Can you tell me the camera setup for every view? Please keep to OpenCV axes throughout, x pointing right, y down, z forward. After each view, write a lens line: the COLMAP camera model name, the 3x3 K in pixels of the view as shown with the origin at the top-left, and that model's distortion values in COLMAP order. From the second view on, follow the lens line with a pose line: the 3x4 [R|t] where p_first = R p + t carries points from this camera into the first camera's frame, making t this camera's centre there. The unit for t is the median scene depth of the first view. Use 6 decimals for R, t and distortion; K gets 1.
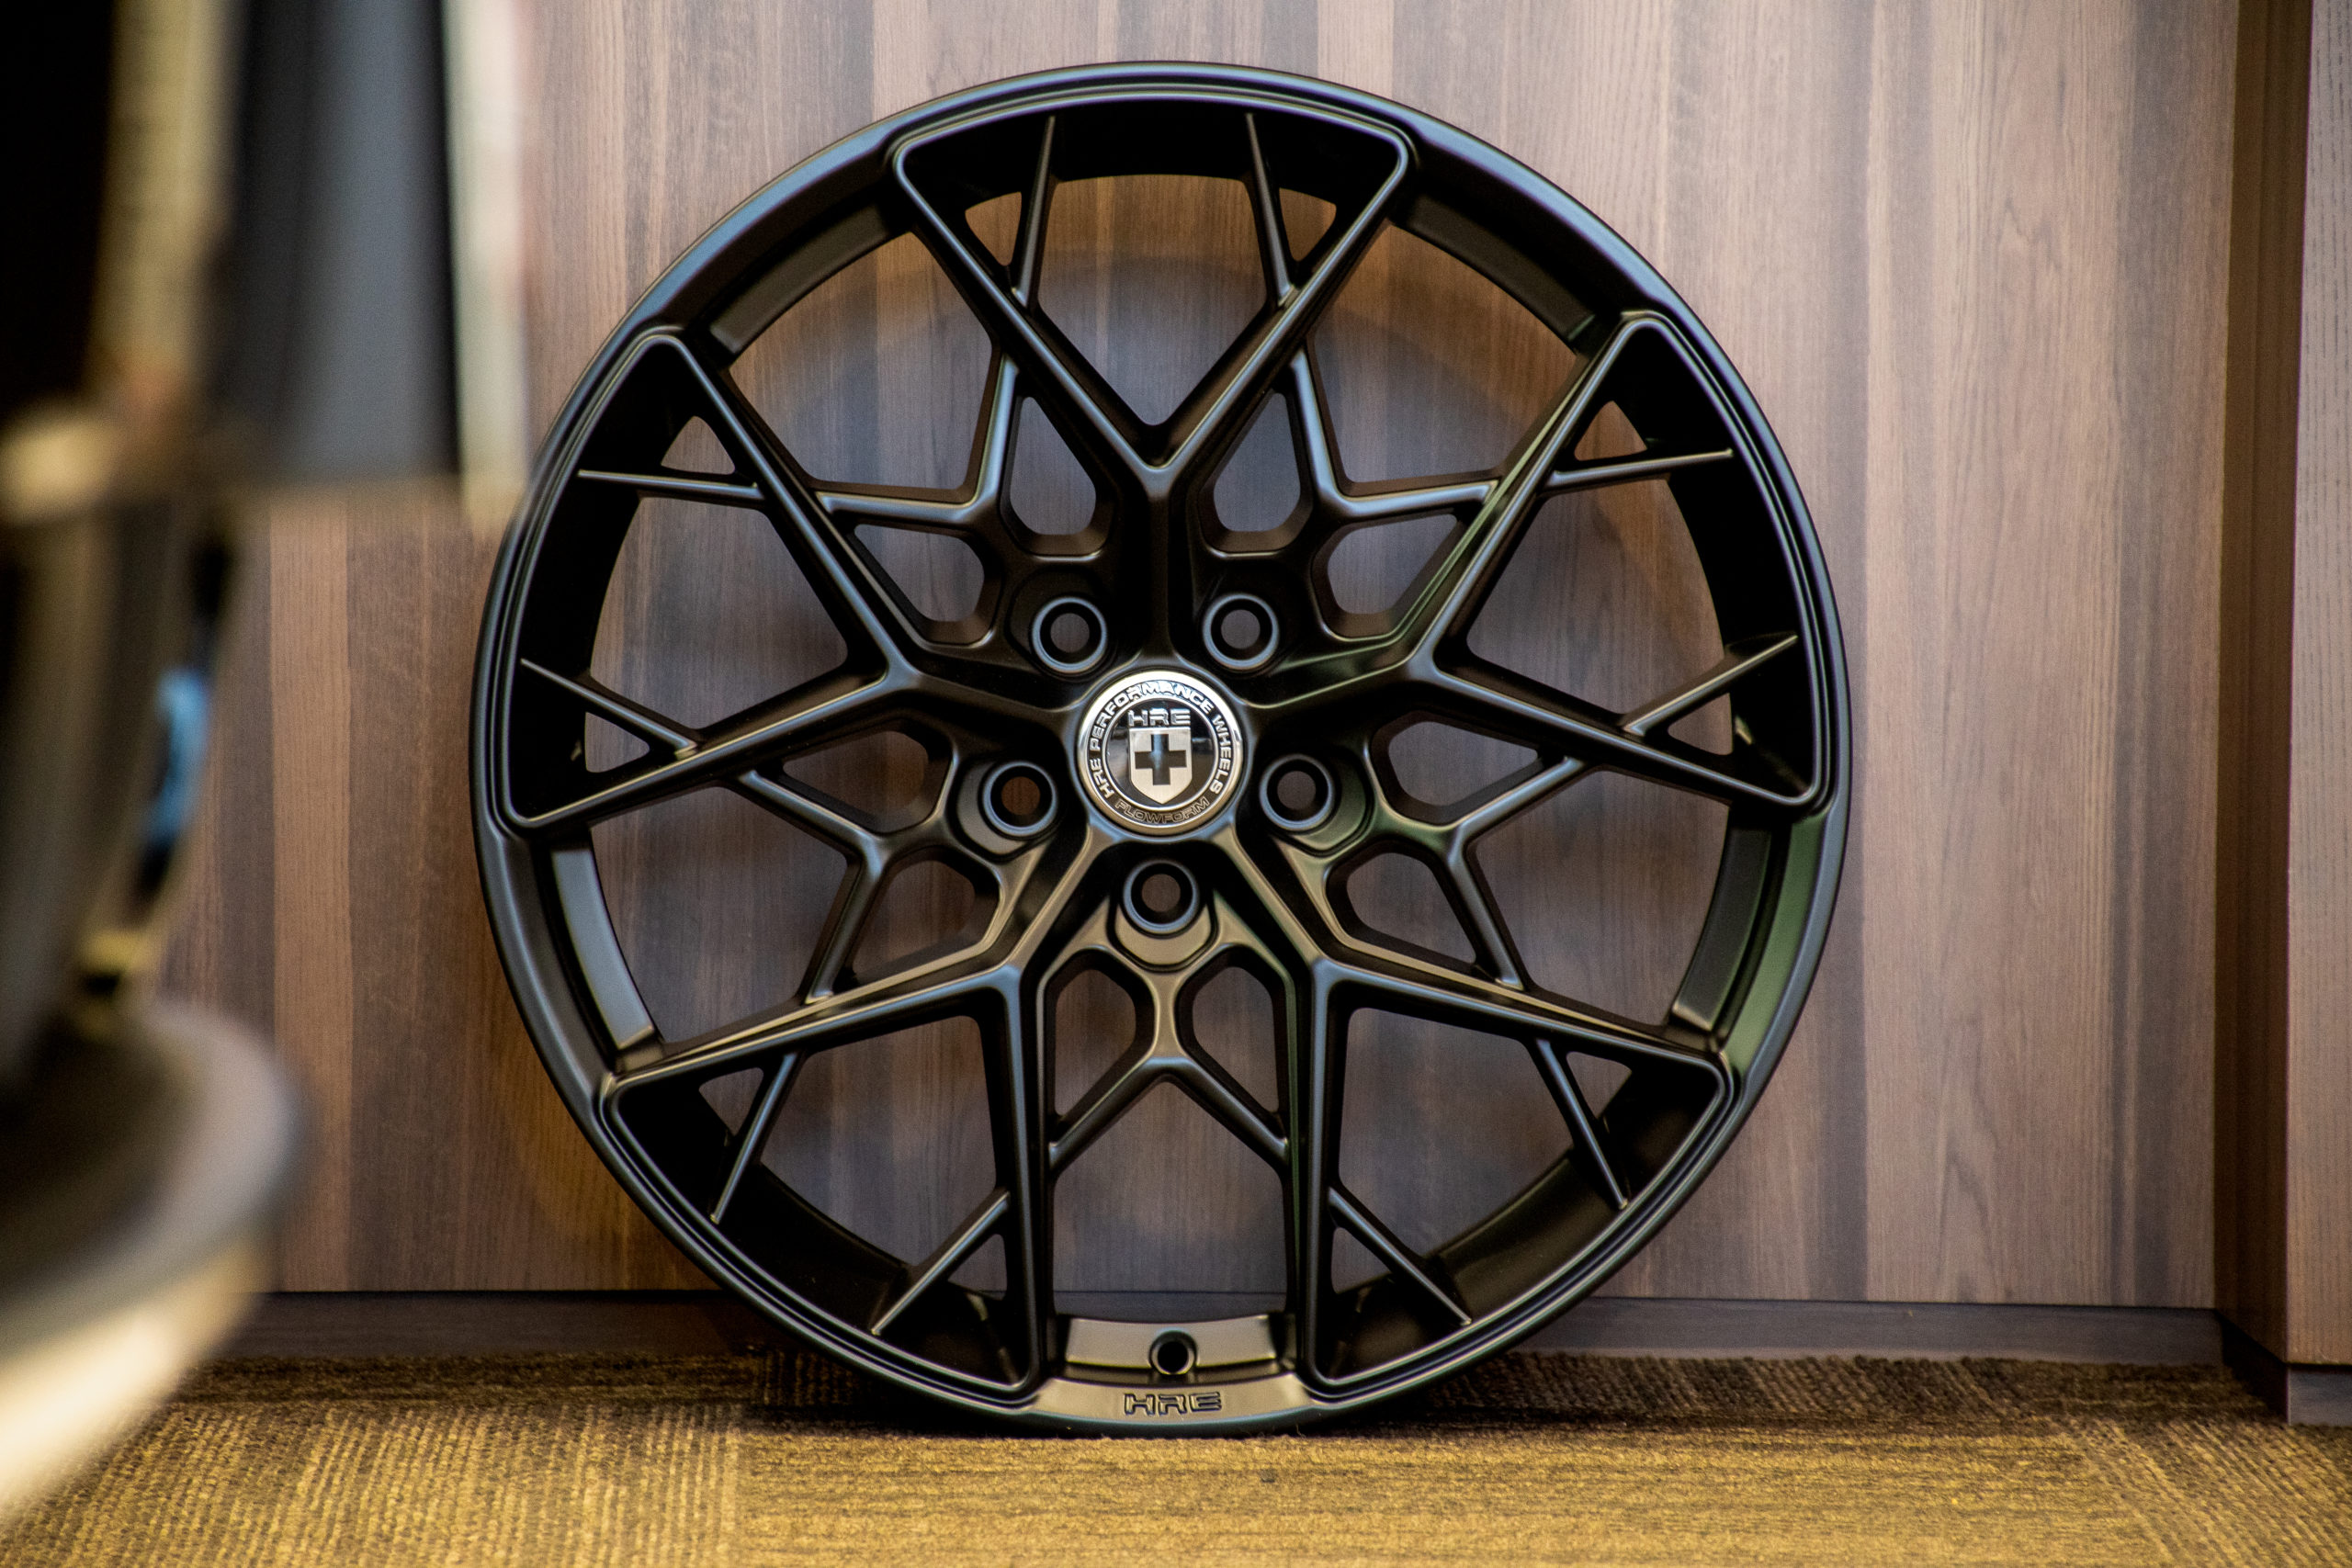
lens RADIAL K [[12508.6, 0, 1176.1], [0, 12508.6, 784.3], [0, 0, 1]] dist [-0.025773, 0.000000]
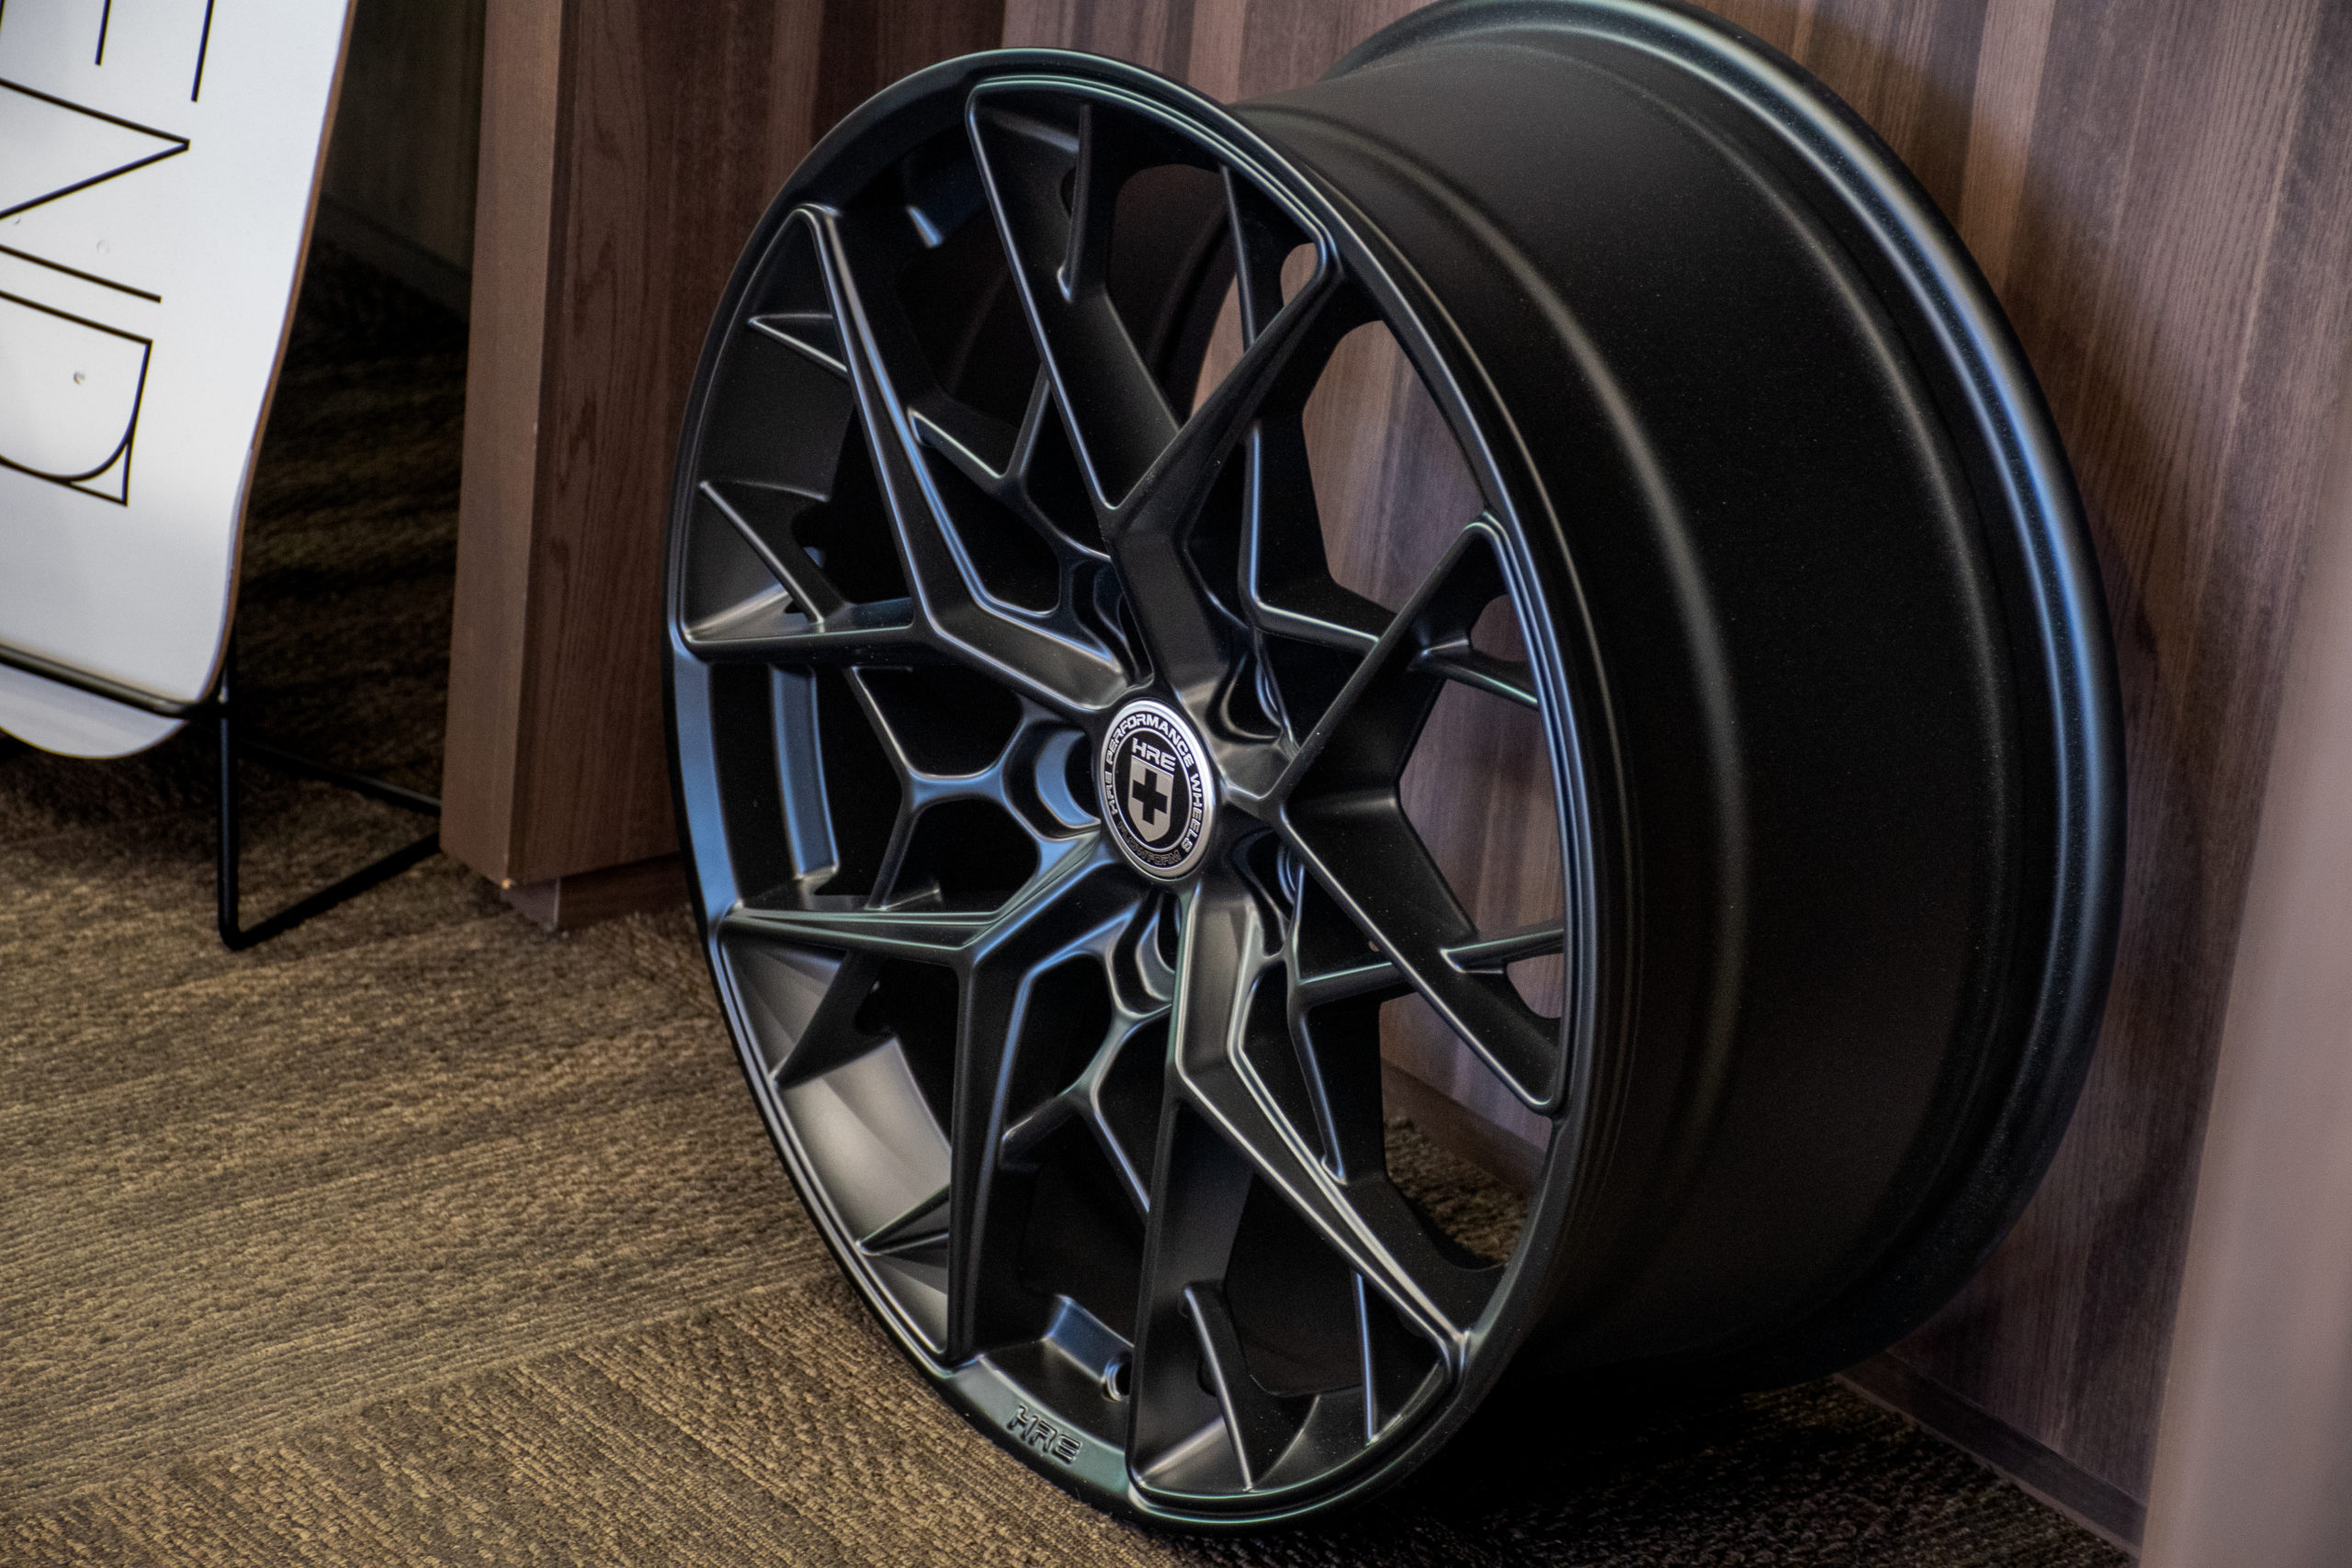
lens RADIAL K [[7029.5, 0, 1175.9], [0, 7029.5, 782.5], [0, 0, 1]] dist [-0.008400, 0.000000]
pose [[0.507126, 0.363097, -0.781655, 0.381601], [-0.087369, 0.923912, 0.372495, -0.185079], [0.857432, -0.120609, 0.500263, 0.698962]]
